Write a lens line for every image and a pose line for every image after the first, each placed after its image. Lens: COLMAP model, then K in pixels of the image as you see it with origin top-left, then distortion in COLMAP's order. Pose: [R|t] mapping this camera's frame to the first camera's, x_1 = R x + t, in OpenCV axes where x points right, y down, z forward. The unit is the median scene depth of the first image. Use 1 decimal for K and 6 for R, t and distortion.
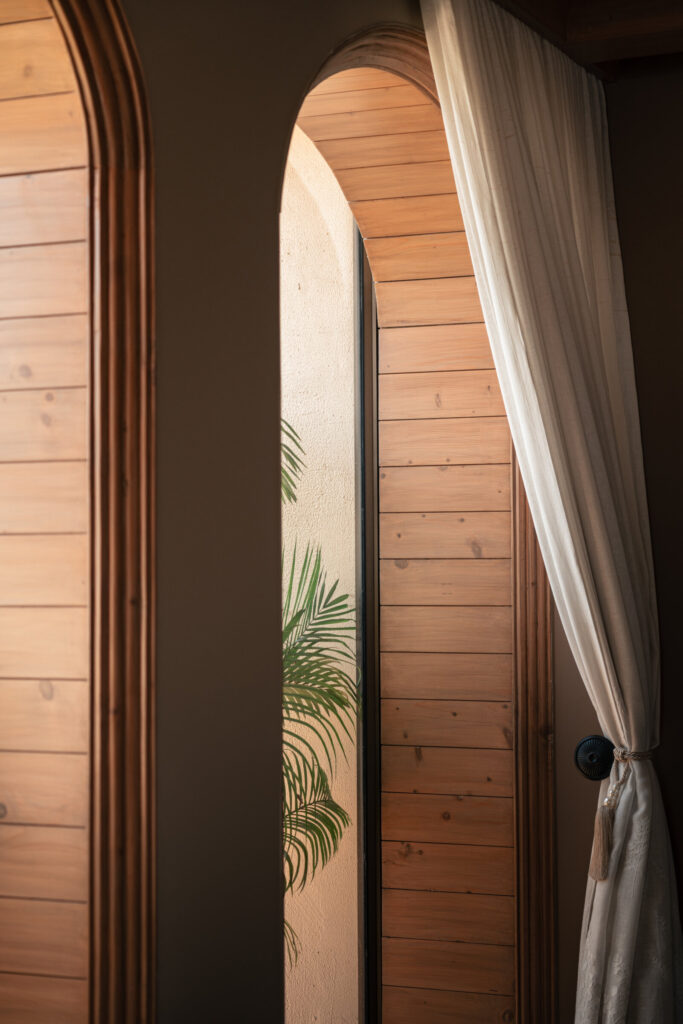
lens RADIAL K [[1921.9, 0, 332.9], [0, 1921.9, 506.5], [0, 0, 1]] dist [0.063978, 0.000000]
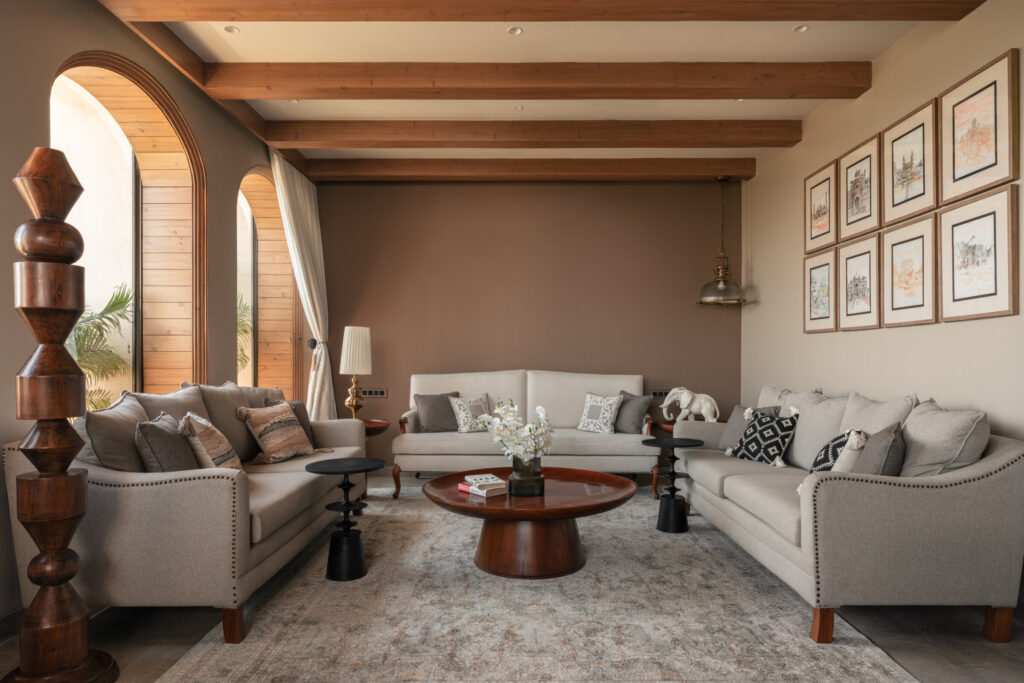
lens RADIAL K [[608.0, 0, 498.9], [0, 608.0, 355.0], [0, 0, 1]] dist [0.009129, 0.001576]
pose [[0.913206, 0.006632, 0.407444, -0.035989], [-0.018544, 0.999508, 0.025294, 0.112503], [-0.407075, -0.030654, 0.912880, -0.402408]]
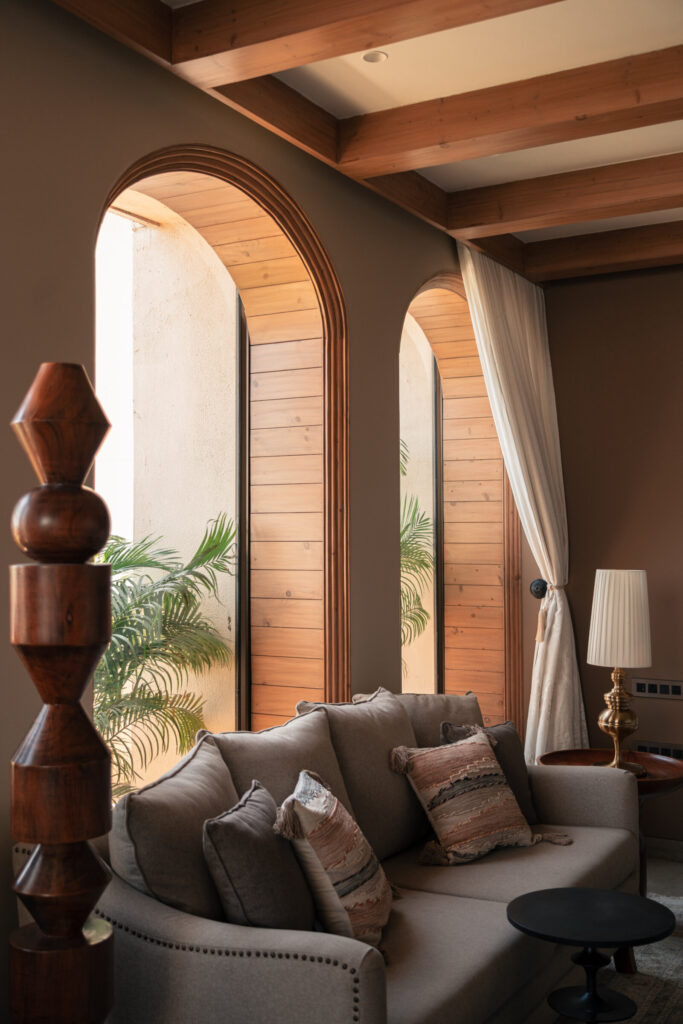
lens RADIAL K [[1092.1, 0, 352.2], [0, 1092.1, 493.2], [0, 0, 1]] dist [0.042622, 0.000000]
pose [[0.997538, -0.001452, -0.070109, 0.007580], [0.001236, 0.999994, -0.003123, 0.021902], [0.070113, 0.003028, 0.997534, -0.293343]]
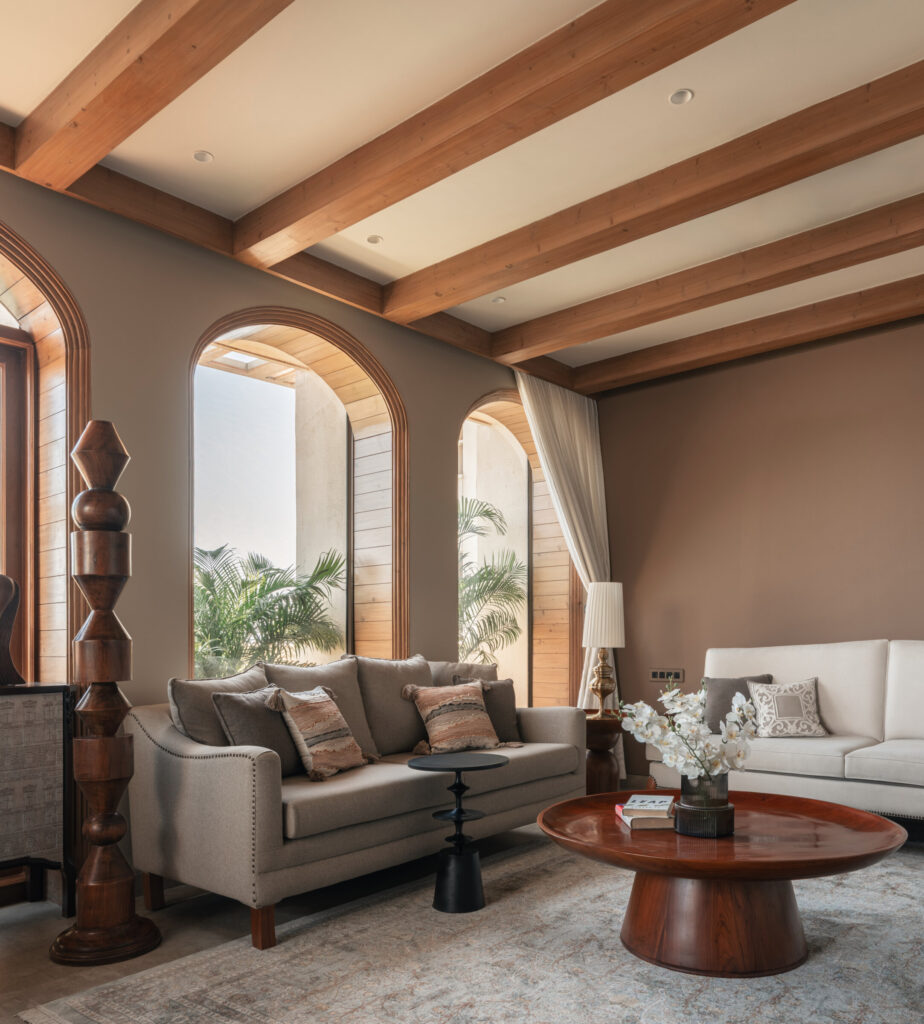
lens RADIAL K [[826.7, 0, 510.6], [0, 826.7, 627.5], [0, 0, 1]] dist [0.007467, 0.004237]
pose [[0.964800, -0.015111, -0.262550, 0.370024], [0.020162, 0.999660, 0.016555, 0.134539], [0.262211, -0.021266, 0.964776, -0.376304]]
